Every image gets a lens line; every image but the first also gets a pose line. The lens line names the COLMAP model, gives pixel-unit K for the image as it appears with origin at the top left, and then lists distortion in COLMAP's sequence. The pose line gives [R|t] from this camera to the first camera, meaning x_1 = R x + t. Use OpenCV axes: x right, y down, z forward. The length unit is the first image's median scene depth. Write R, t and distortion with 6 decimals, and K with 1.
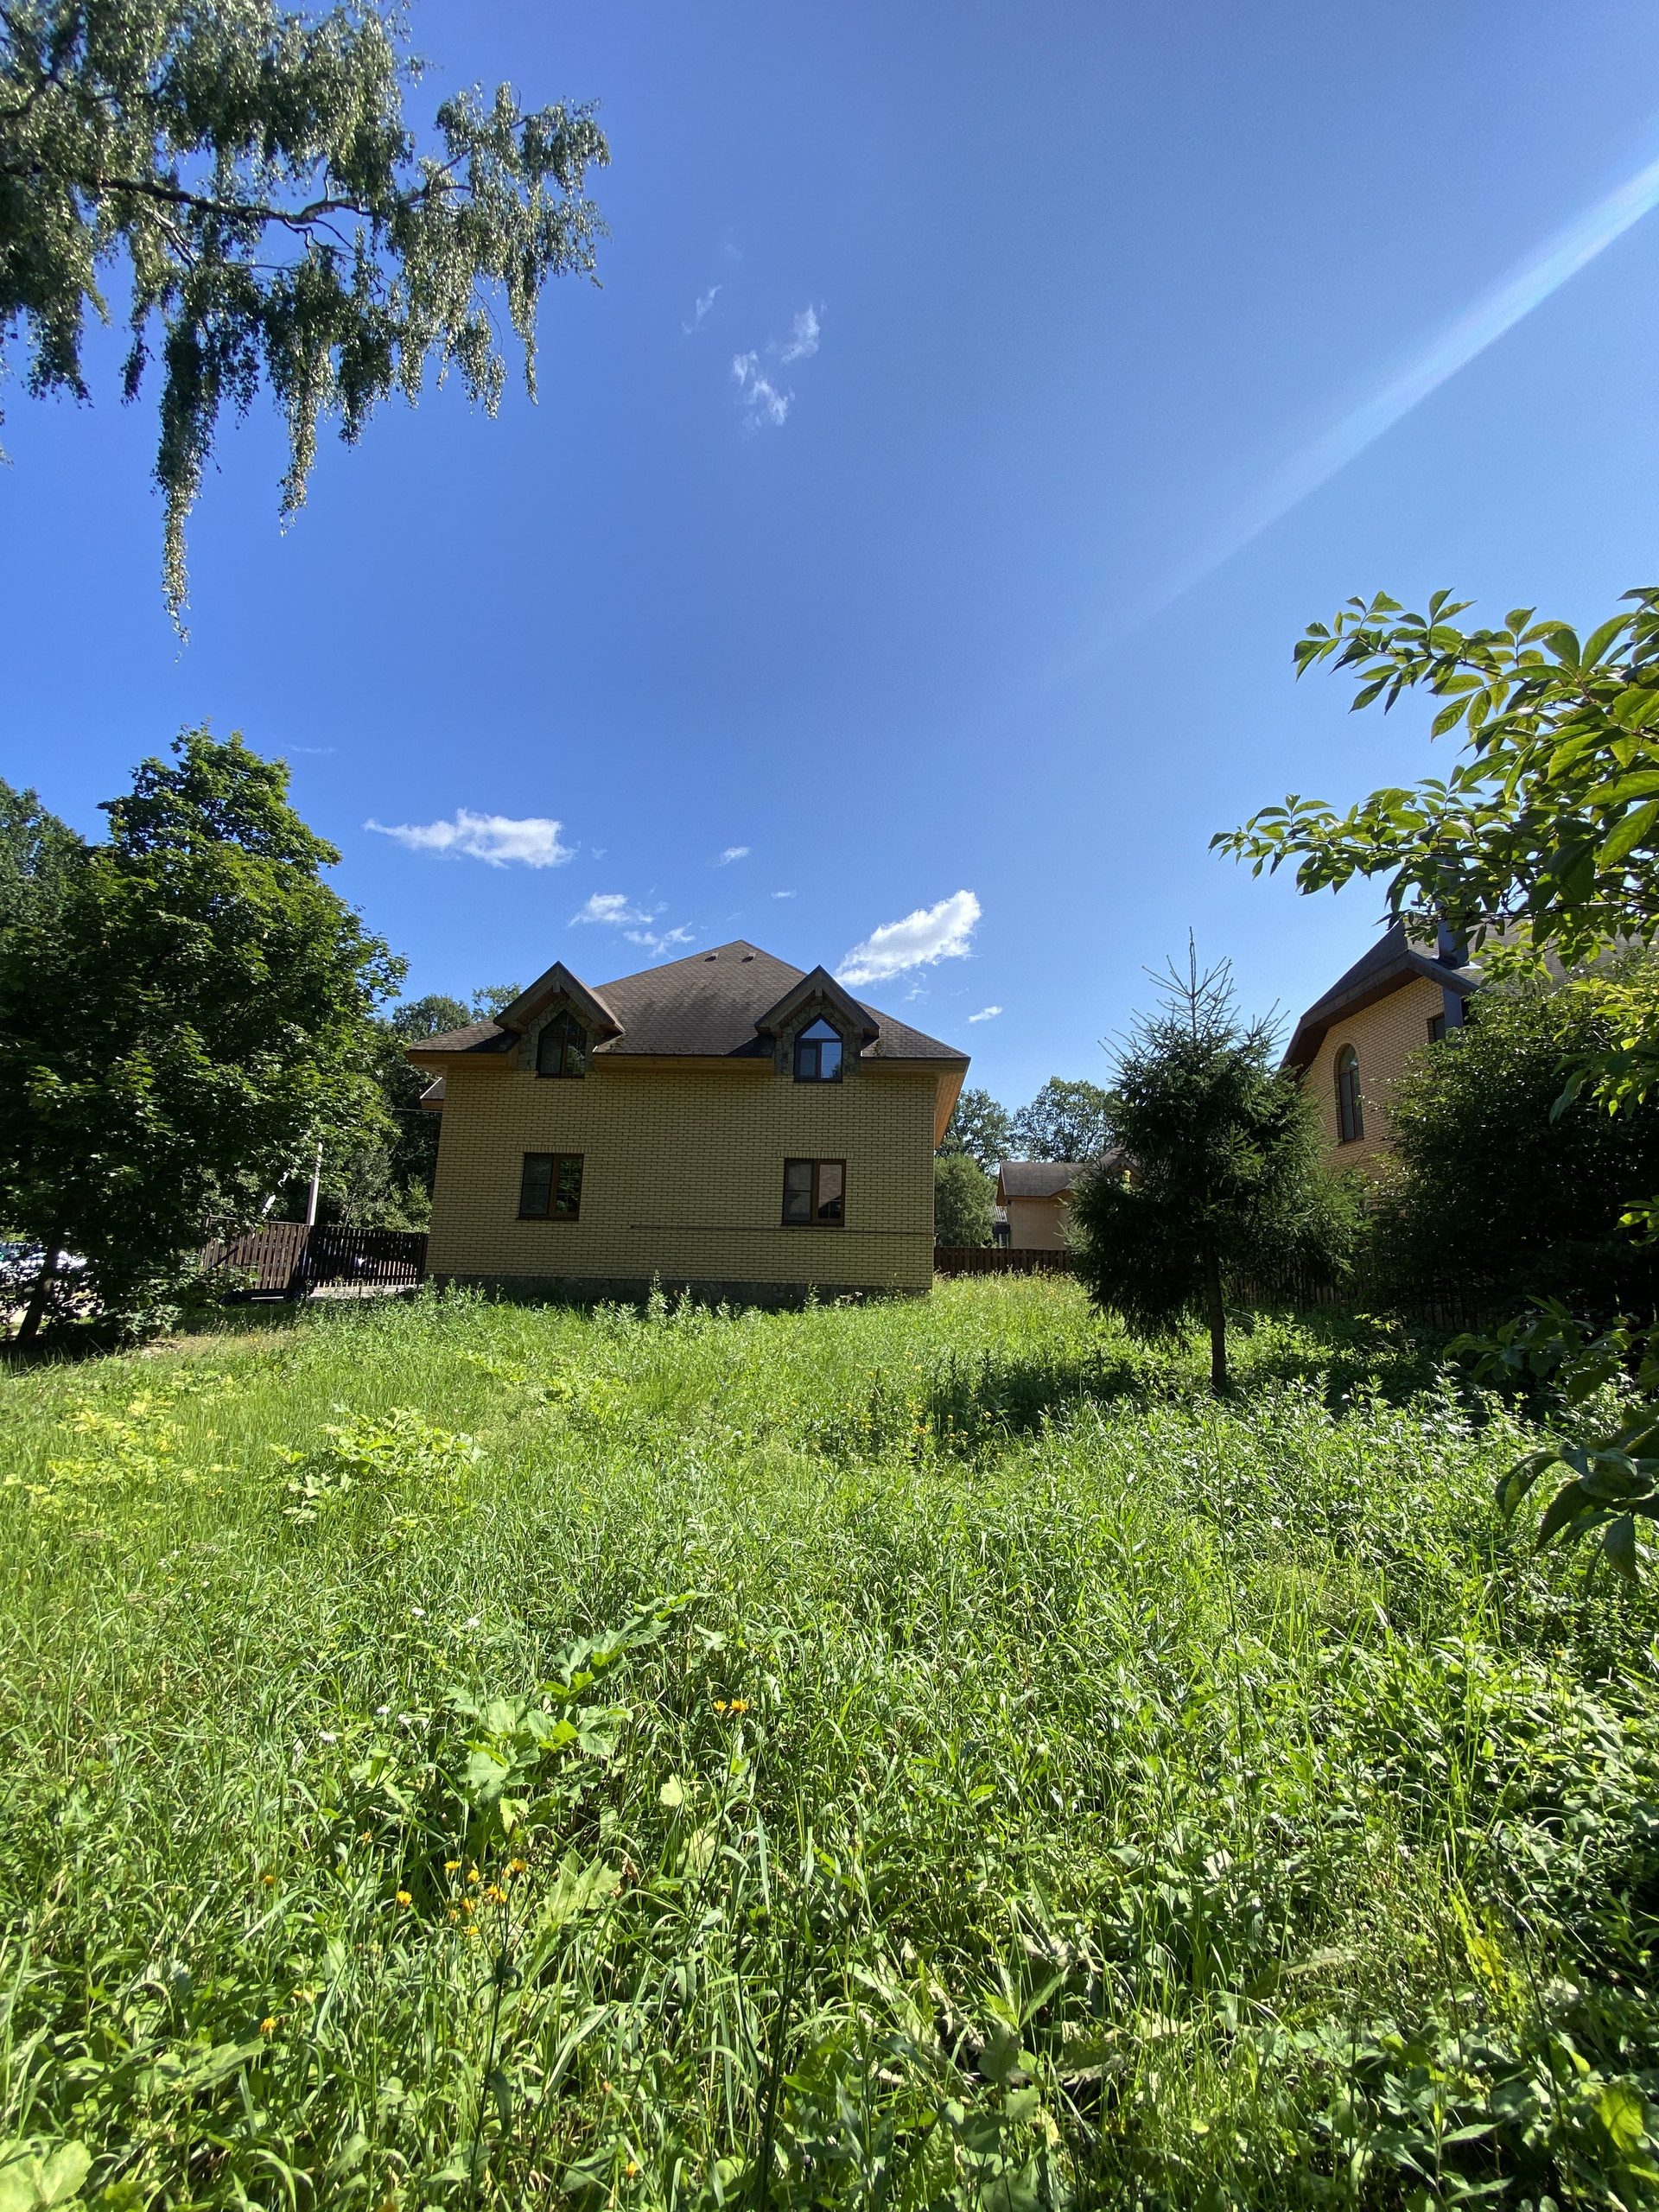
lens RADIAL K [[899.8, 0, 823.8], [0, 899.8, 1100.4], [0, 0, 1]] dist [0.002684, -0.007620]
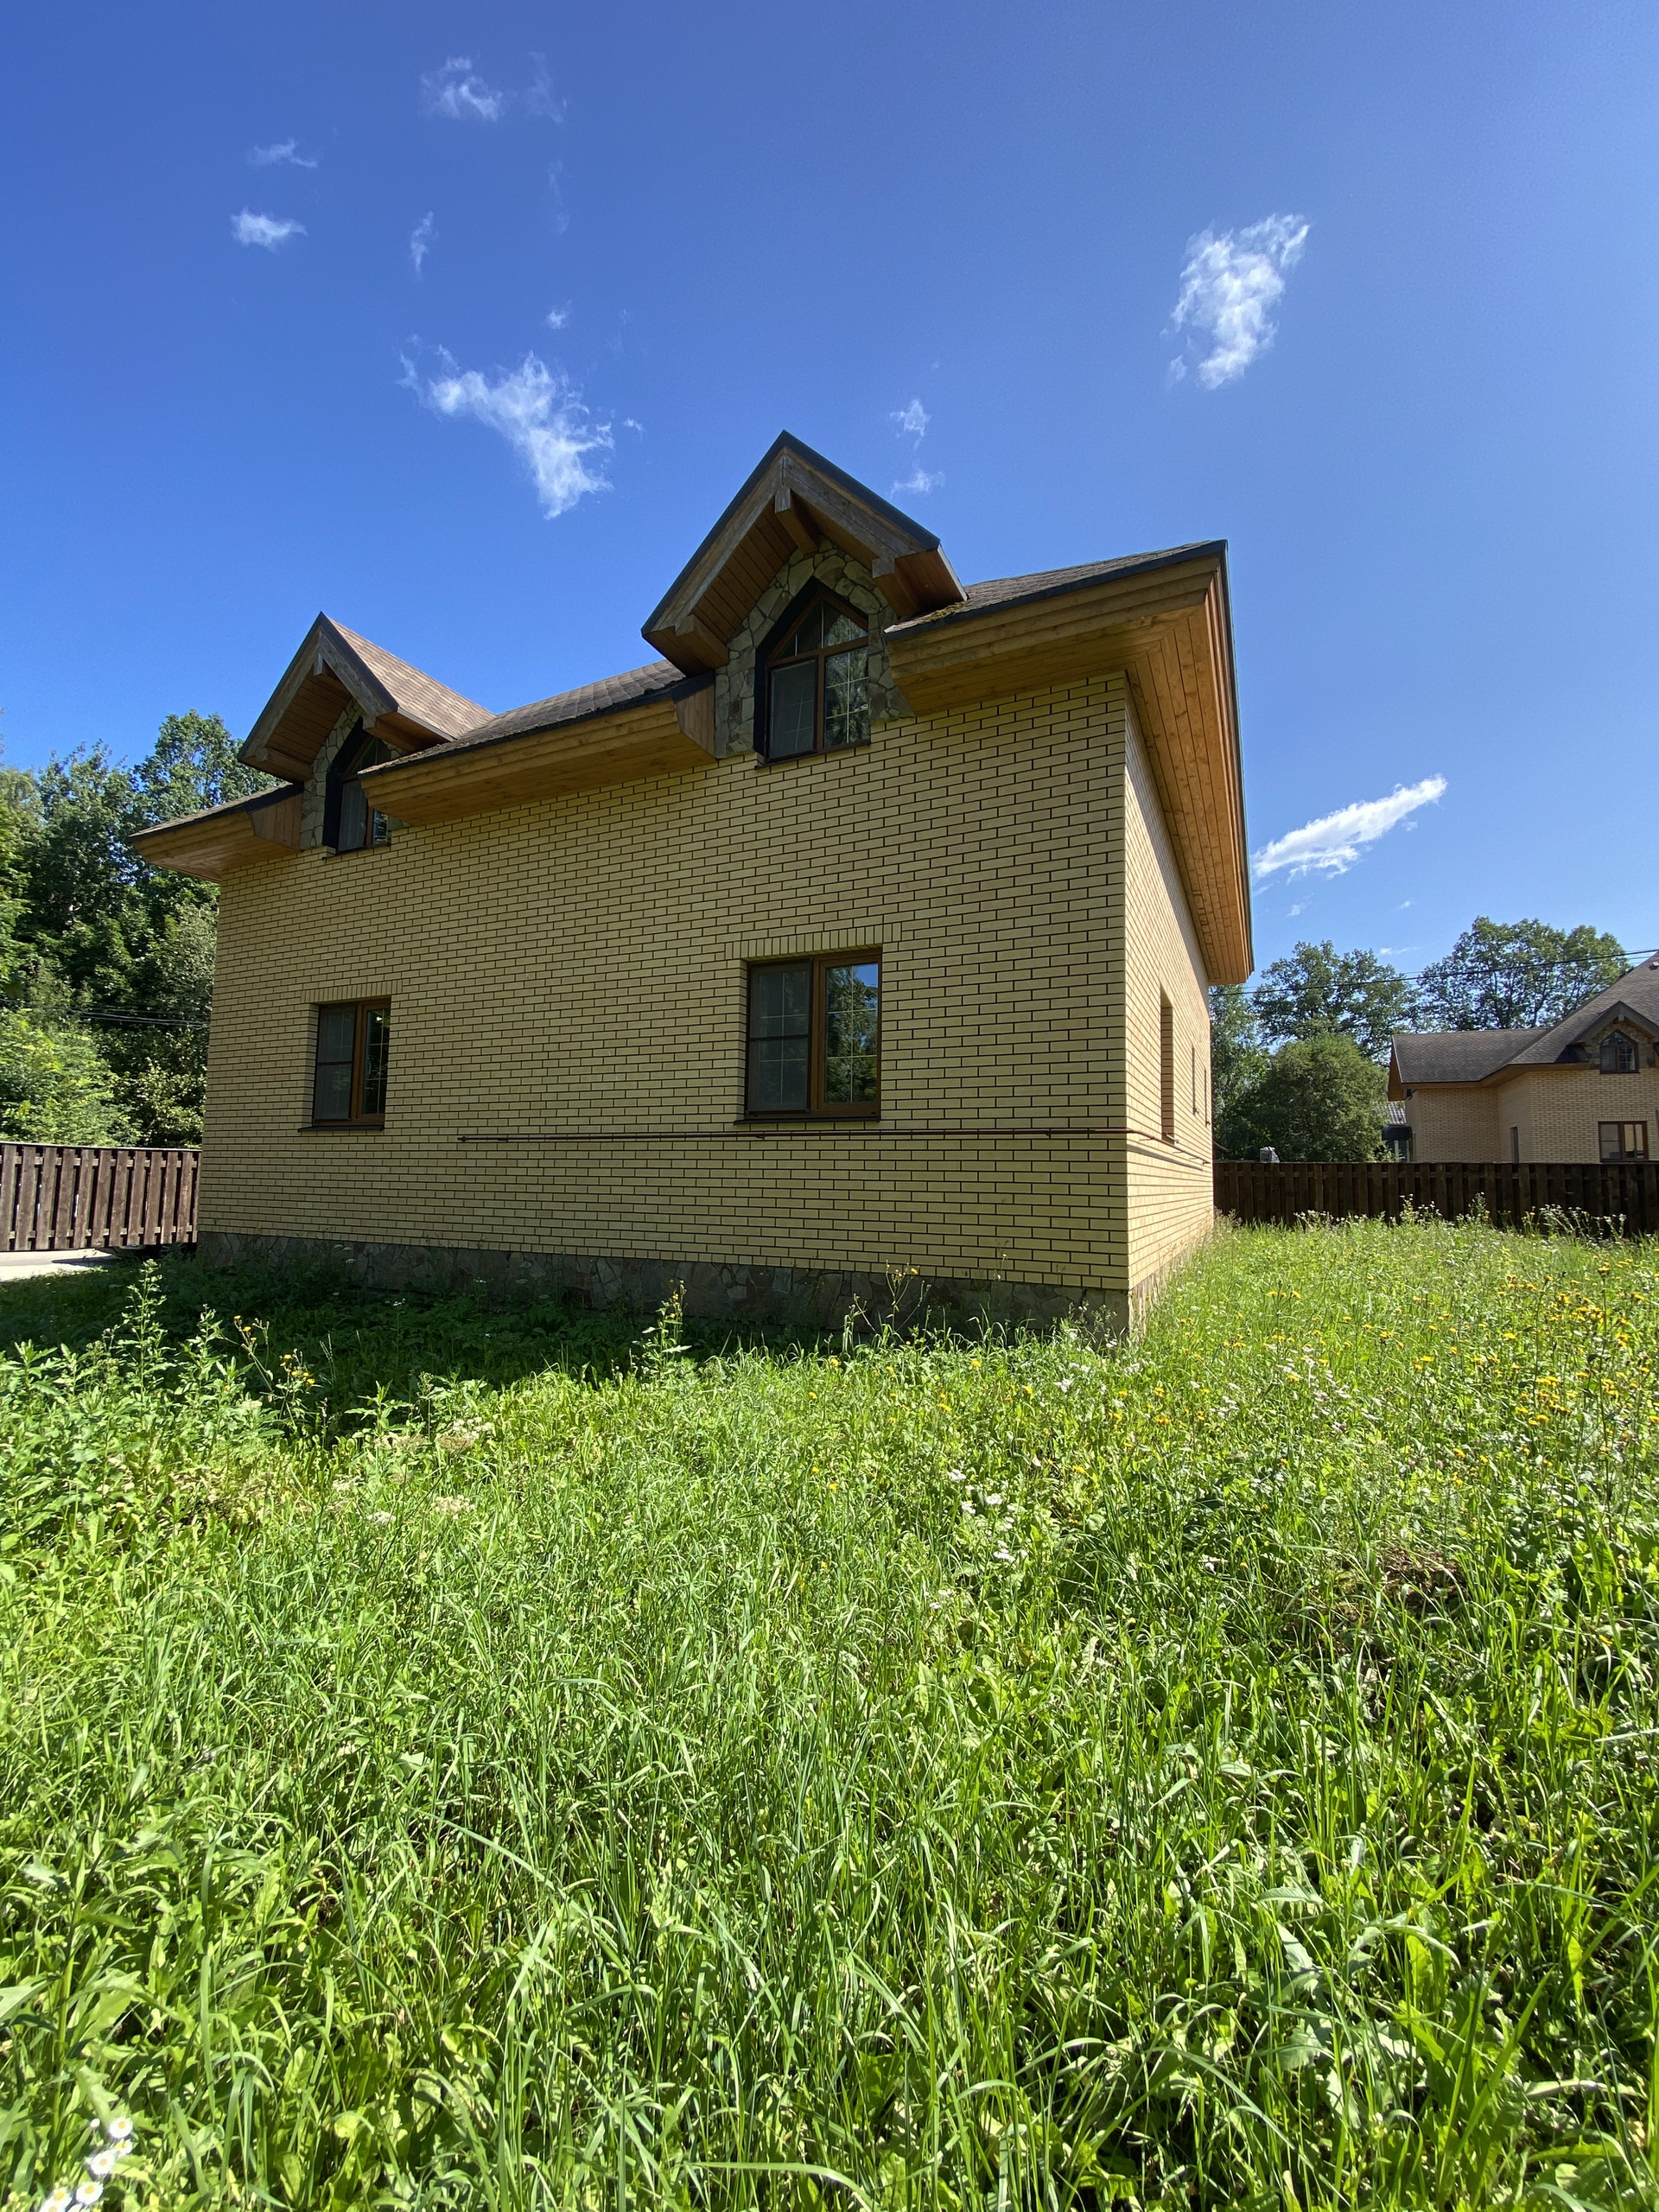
lens RADIAL K [[899.8, 0, 827.4], [0, 899.8, 1108.1], [0, 0, 1]] dist [0.002684, -0.007620]
pose [[0.930026, -0.042471, -0.365030, 0.029761], [0.078207, 0.993420, 0.083673, 0.021952], [0.359075, -0.106366, 0.927228, 0.139338]]
